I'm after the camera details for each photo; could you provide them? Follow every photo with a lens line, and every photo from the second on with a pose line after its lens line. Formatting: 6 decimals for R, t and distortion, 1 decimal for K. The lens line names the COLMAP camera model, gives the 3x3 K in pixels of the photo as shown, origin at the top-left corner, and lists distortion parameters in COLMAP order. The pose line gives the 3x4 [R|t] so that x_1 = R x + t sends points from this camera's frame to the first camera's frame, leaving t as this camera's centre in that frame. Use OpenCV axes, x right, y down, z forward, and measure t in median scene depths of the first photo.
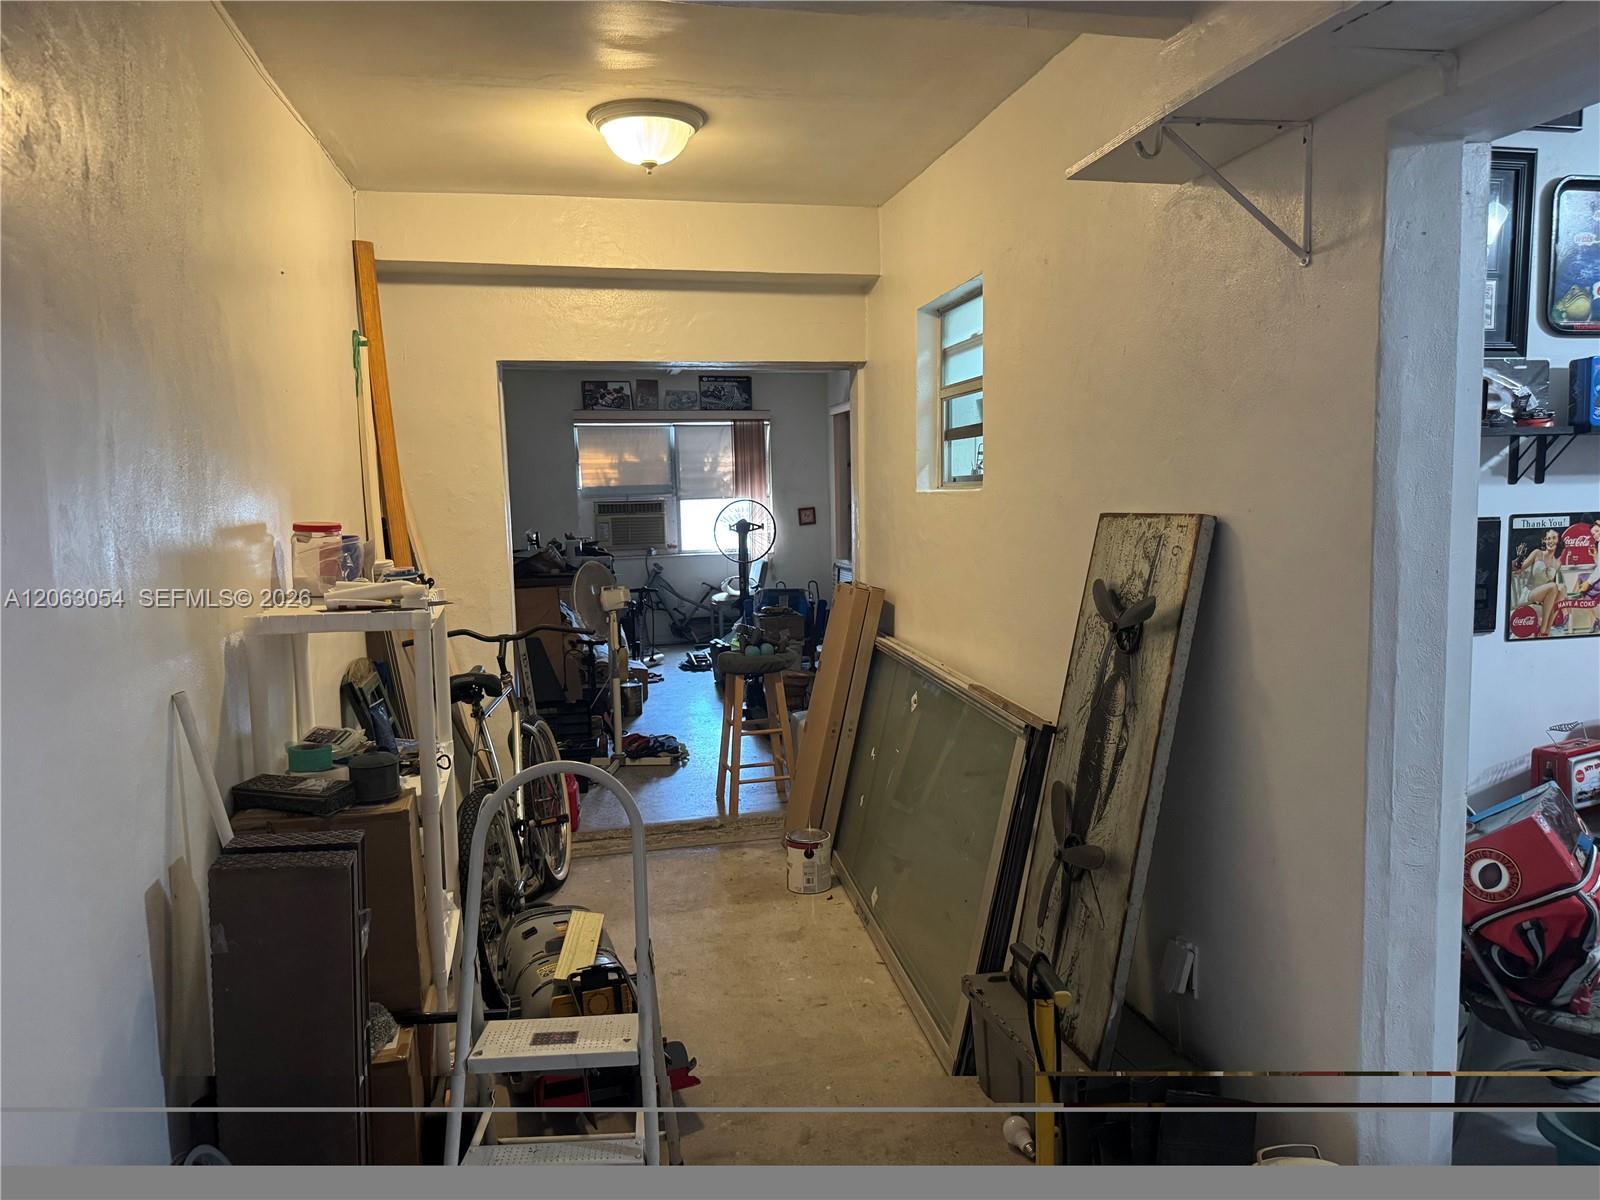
lens RADIAL K [[1128.1, 0, 804.9], [0, 1128.1, 598.4], [0, 0, 1]] dist [0.081478, -0.110806]
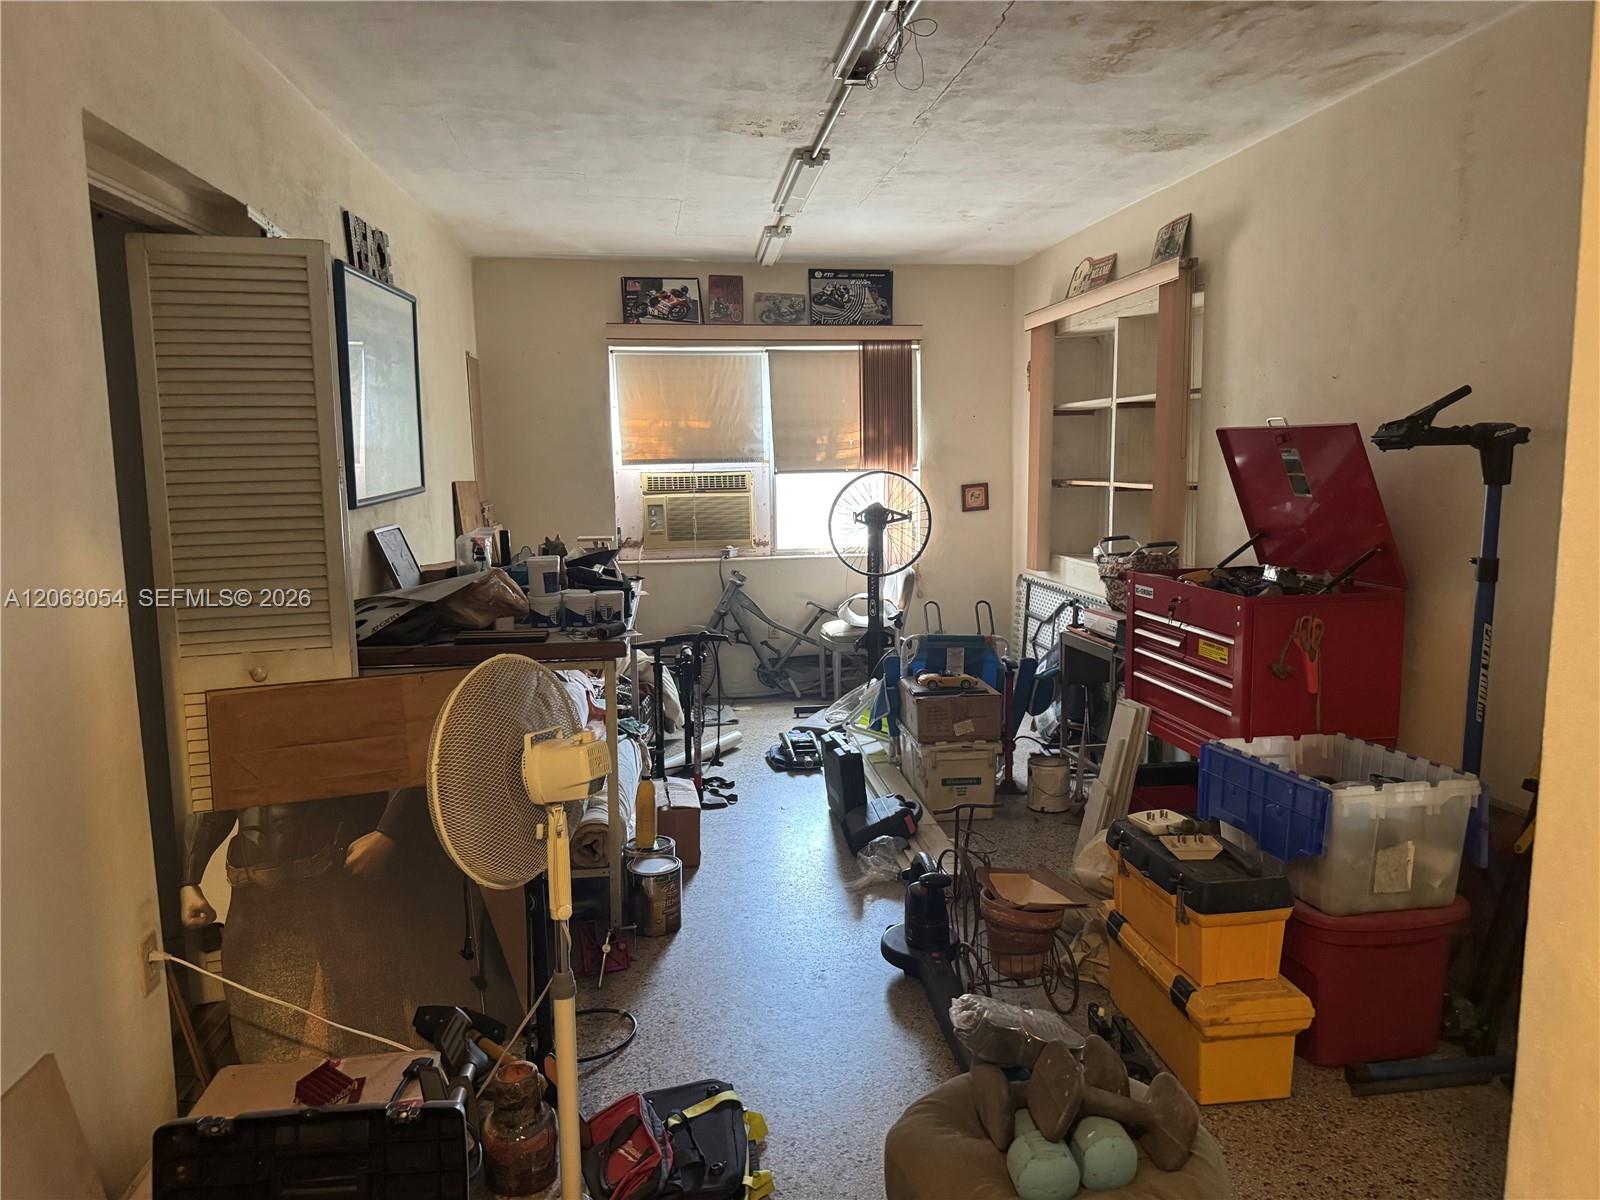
lens RADIAL K [[1128.1, 0, 798.4], [0, 1128.1, 604.2], [0, 0, 1]] dist [0.081478, -0.110806]
pose [[0.995319, 0.021051, -0.094319, -0.037196], [-0.017572, 0.999140, 0.037563, -0.036960], [0.095029, -0.035730, 0.994833, 0.379599]]
